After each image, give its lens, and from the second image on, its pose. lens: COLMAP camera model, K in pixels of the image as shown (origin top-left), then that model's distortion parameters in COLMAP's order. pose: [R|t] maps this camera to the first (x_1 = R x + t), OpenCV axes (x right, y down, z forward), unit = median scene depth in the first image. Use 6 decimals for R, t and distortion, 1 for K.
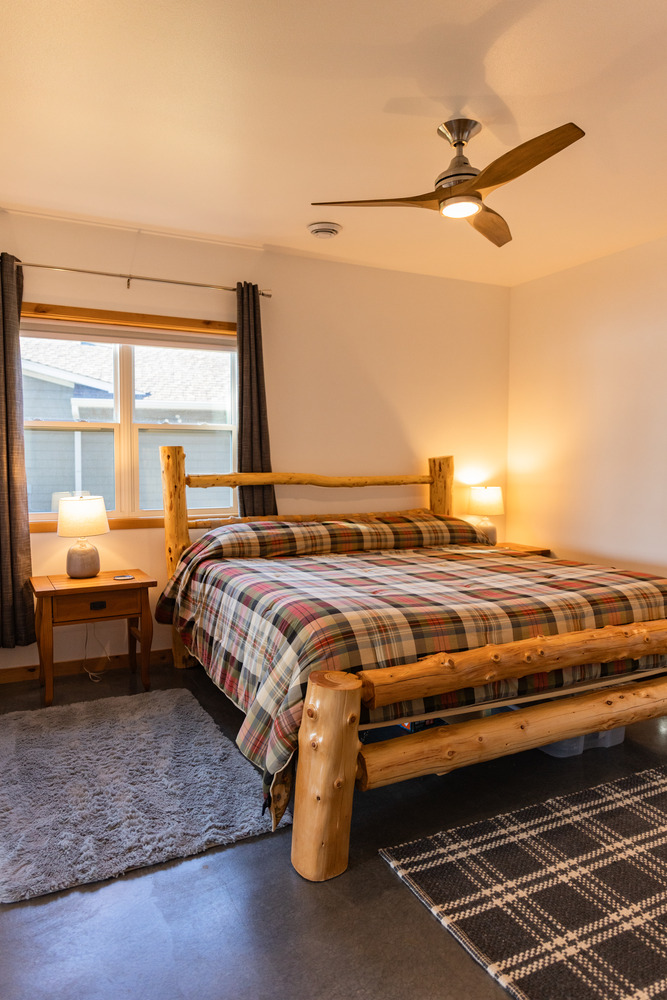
lens RADIAL K [[689.1, 0, 330.7], [0, 689.1, 498.8], [0, 0, 1]] dist [0.010922, 0.002459]
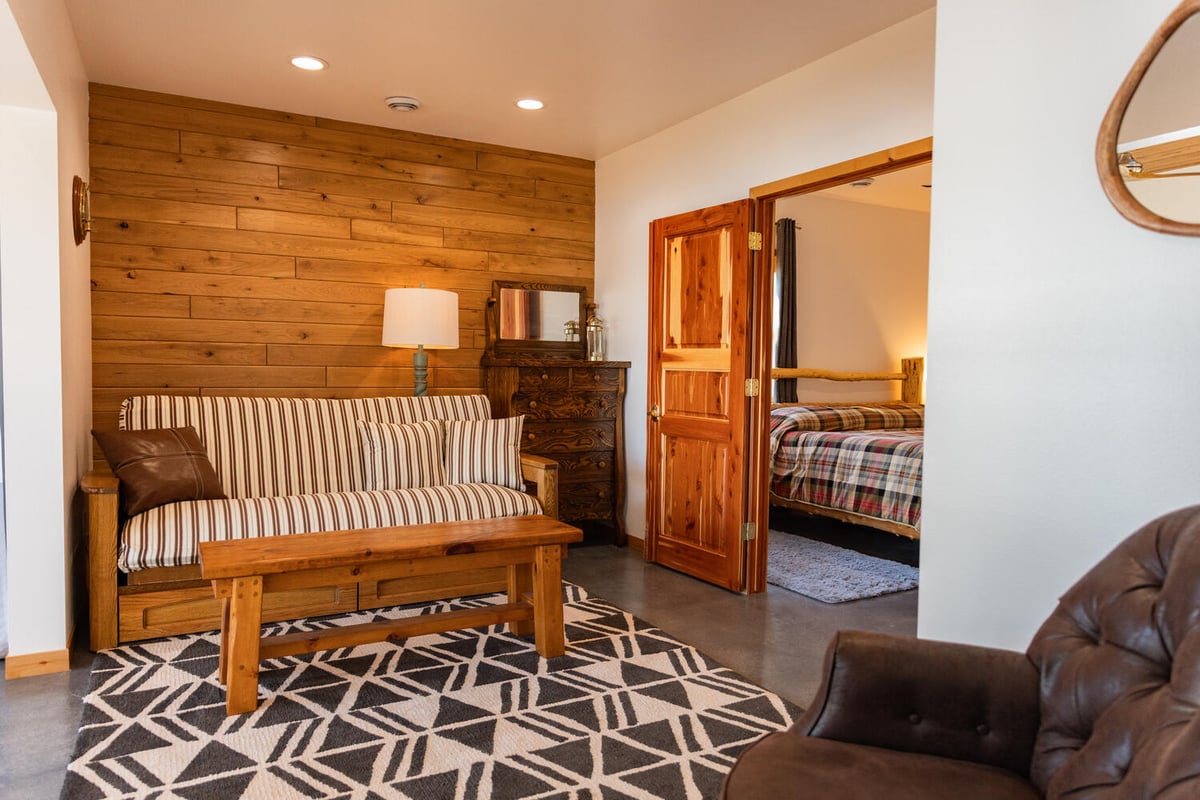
lens RADIAL K [[826.9, 0, 599.3], [0, 826.9, 400.6], [0, 0, 1]] dist [0.010922, 0.002459]
pose [[0.998913, 0.007154, 0.046072, -0.551634], [-0.006365, 0.999831, -0.017246, 0.052044], [-0.046188, 0.016934, 0.998789, -0.516503]]
